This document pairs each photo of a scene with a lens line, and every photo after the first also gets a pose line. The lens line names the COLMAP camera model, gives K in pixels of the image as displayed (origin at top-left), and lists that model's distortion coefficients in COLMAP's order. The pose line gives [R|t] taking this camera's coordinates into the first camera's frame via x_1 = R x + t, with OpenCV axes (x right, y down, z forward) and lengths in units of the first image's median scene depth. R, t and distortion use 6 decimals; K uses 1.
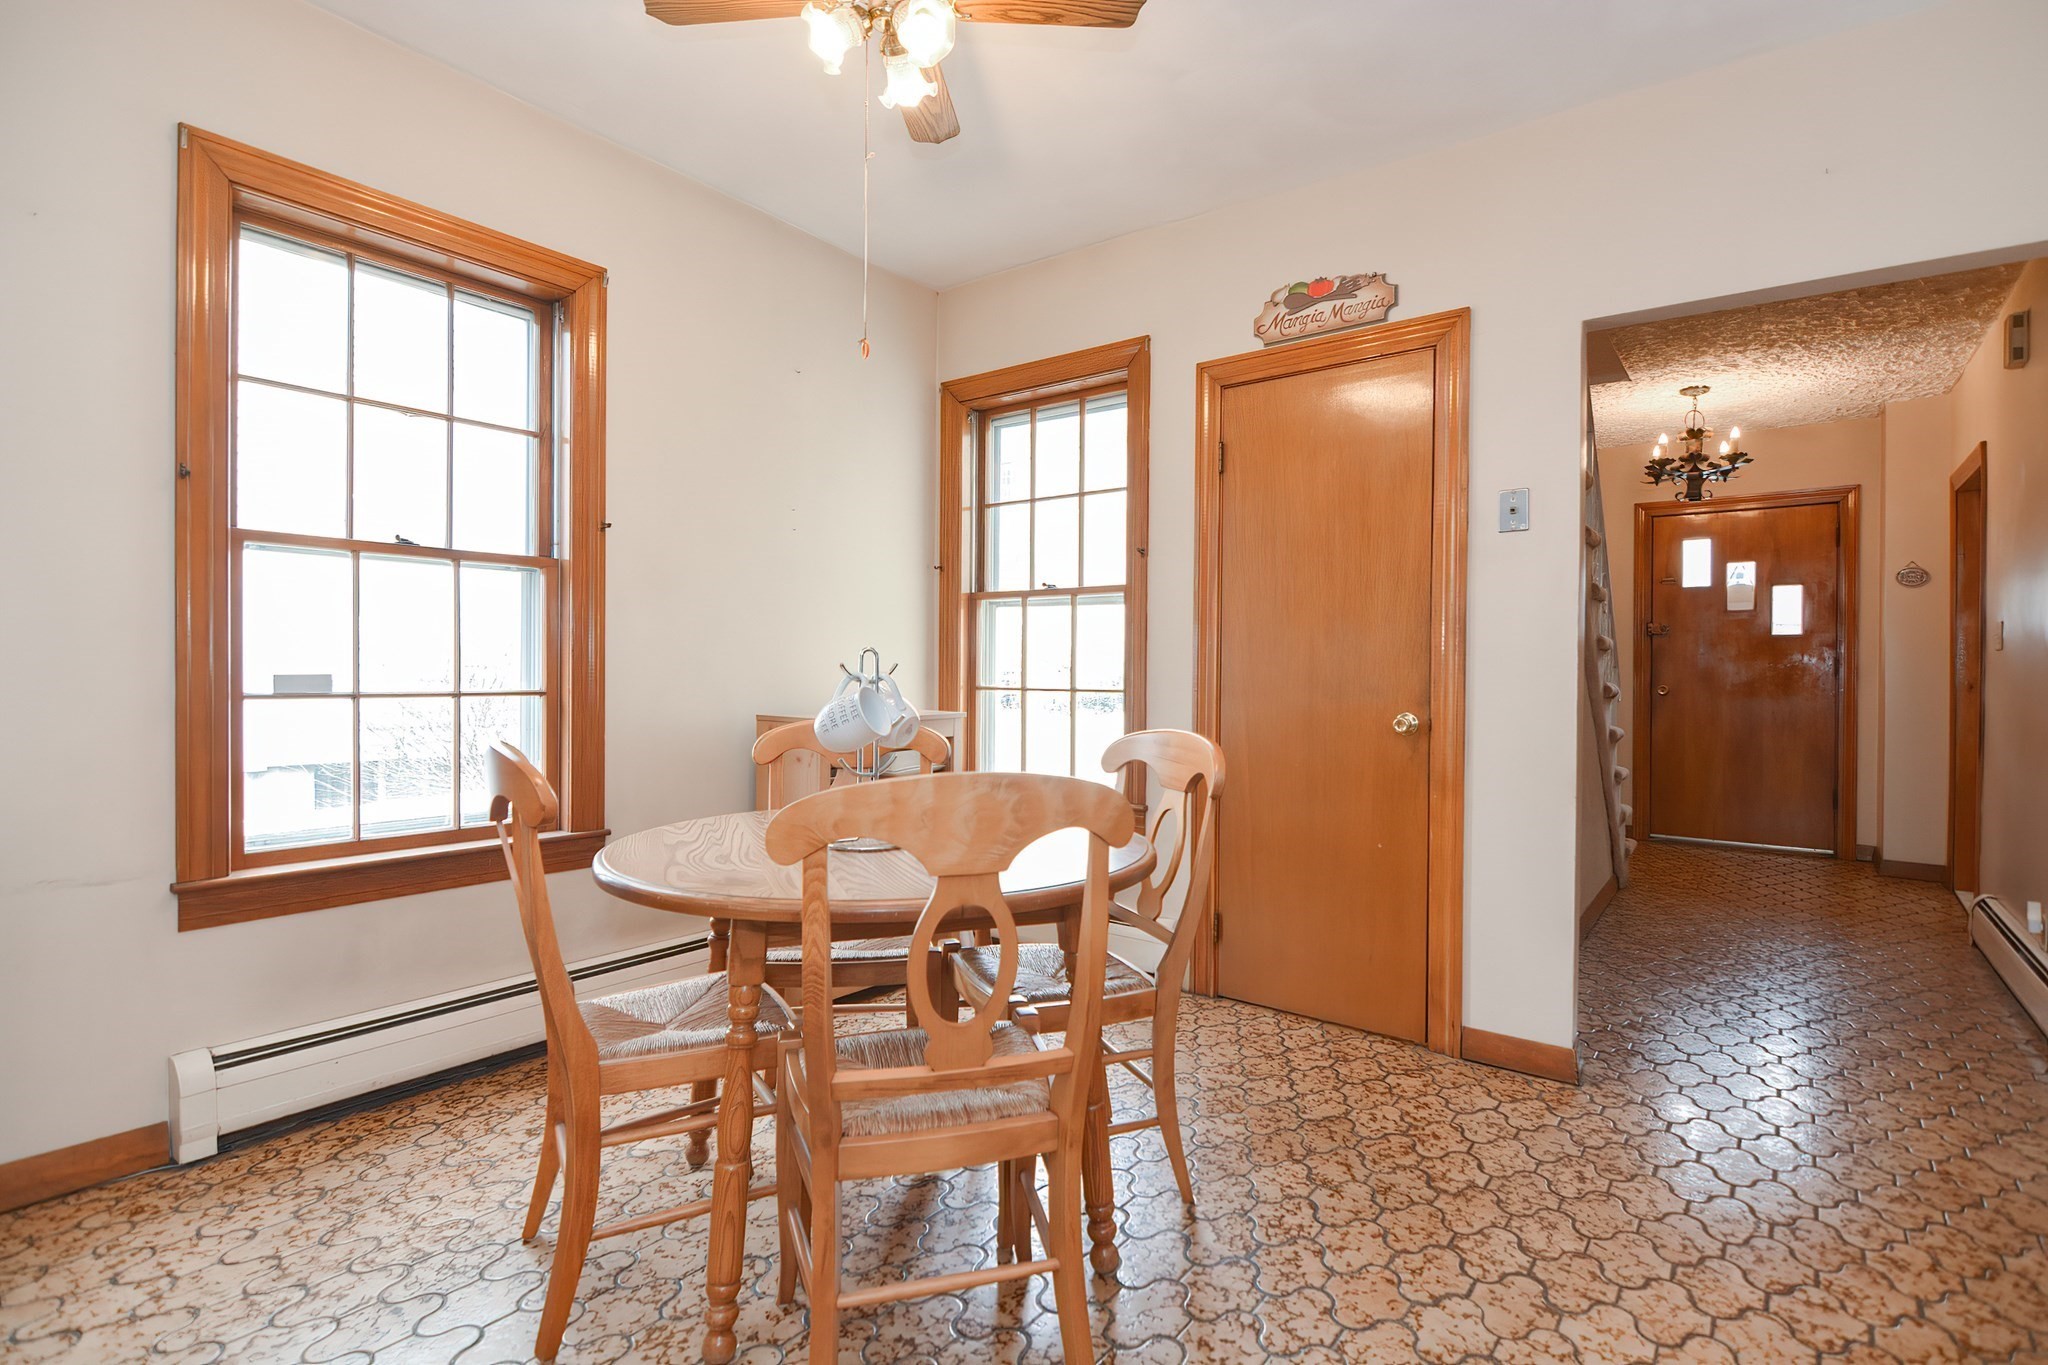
lens RADIAL K [[991.6, 0, 1032.3], [0, 991.6, 678.8], [0, 0, 1]] dist [0.002100, -0.008512]
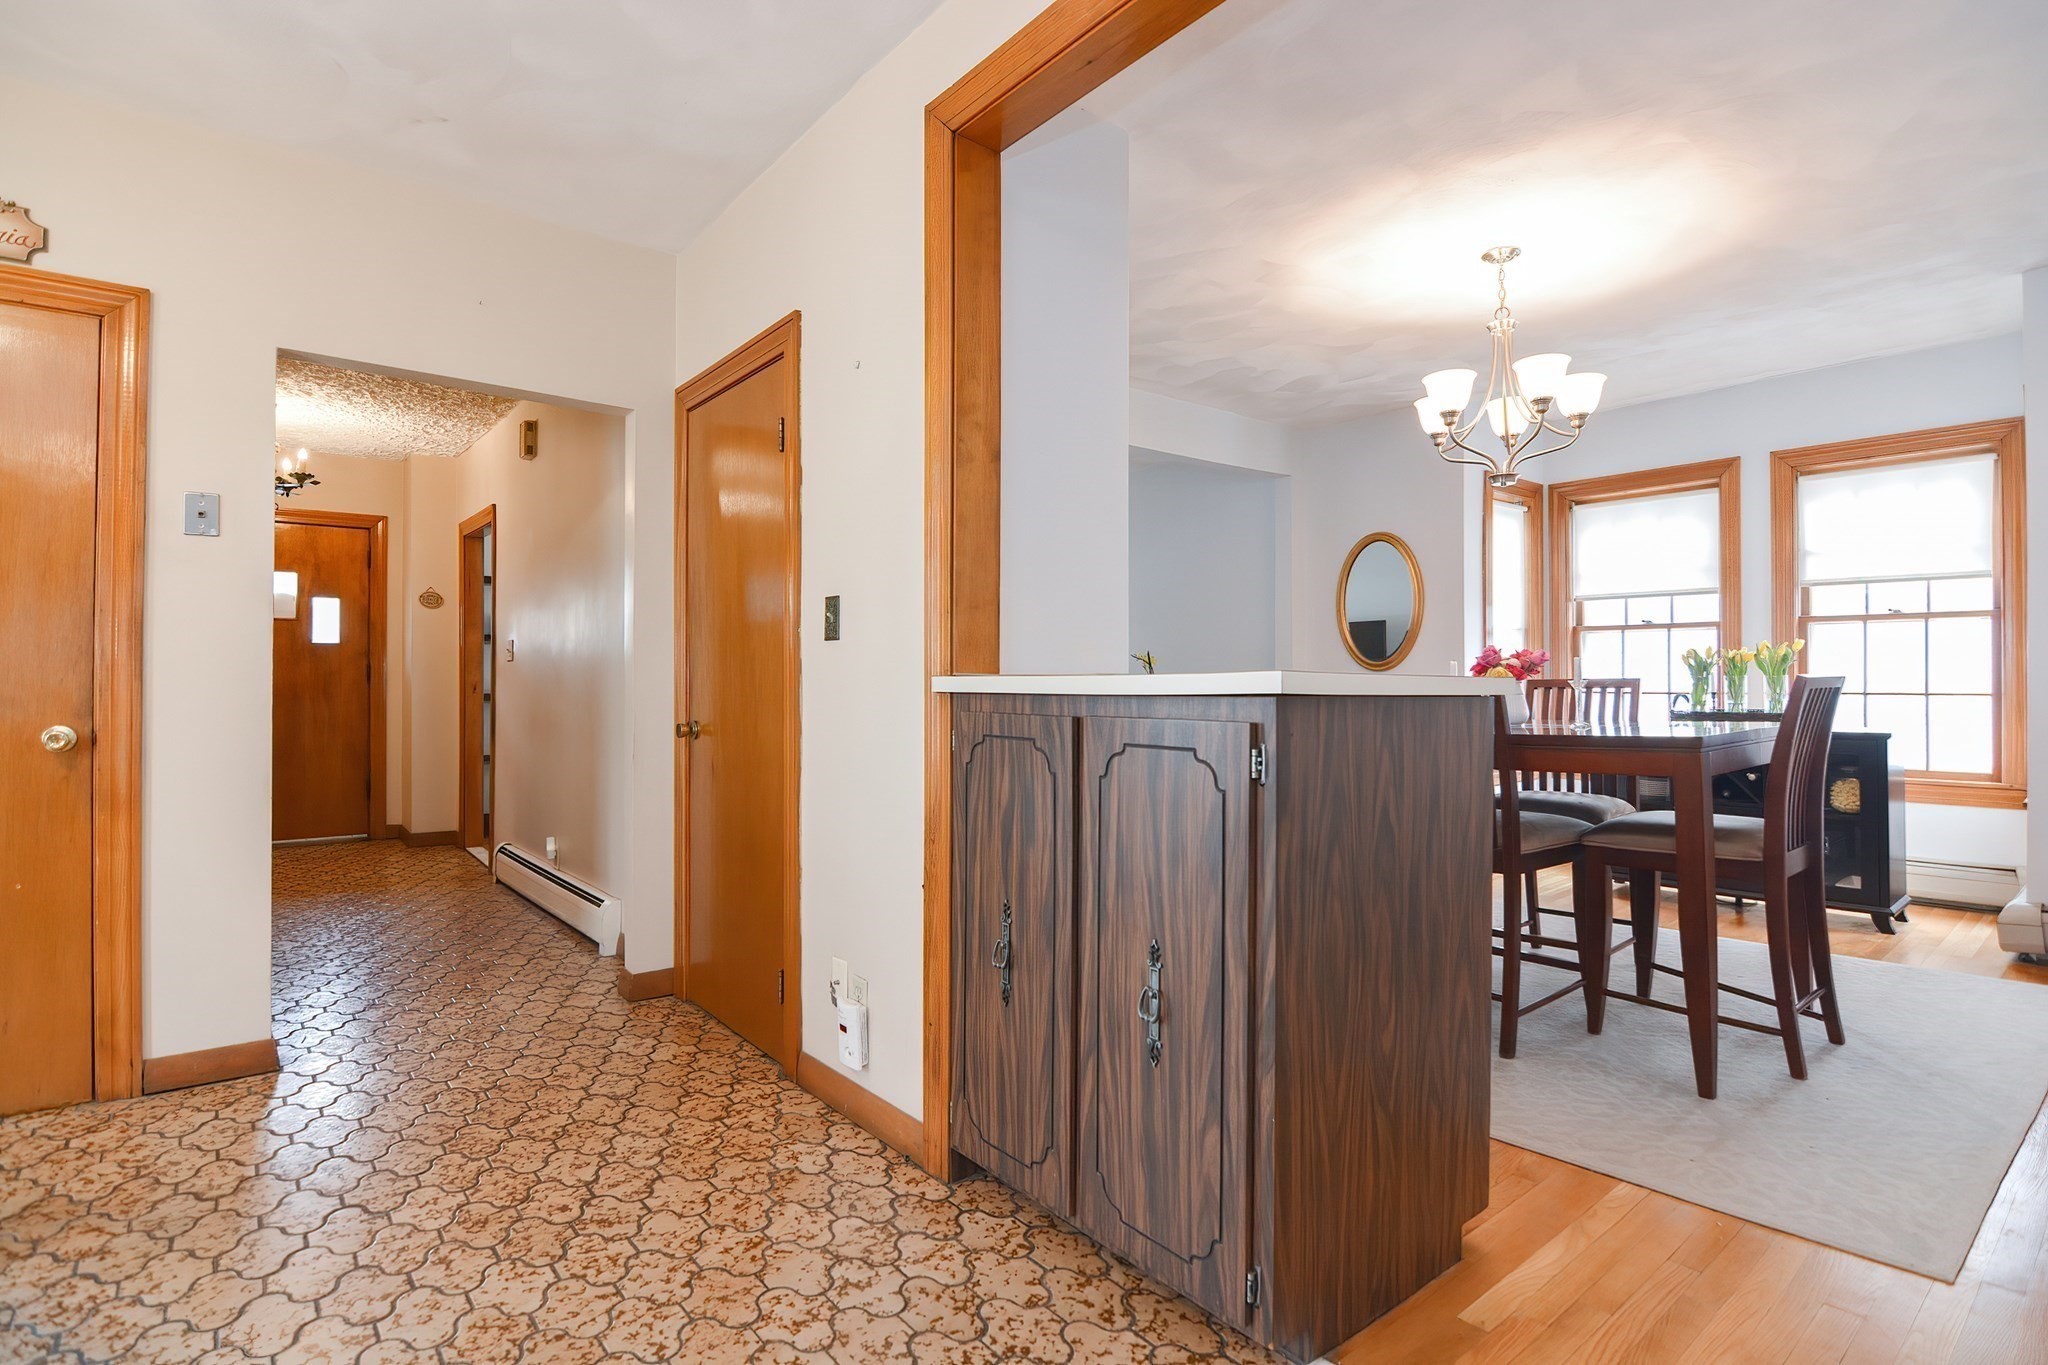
lens RADIAL K [[991.6, 0, 1032.3], [0, 991.6, 678.8], [0, 0, 1]] dist [0.002100, -0.008512]
pose [[0.233449, -0.004355, 0.972359, -0.340200], [0.009477, 0.999953, 0.002203, -0.000903], [-0.972323, 0.008700, 0.233479, -0.034513]]
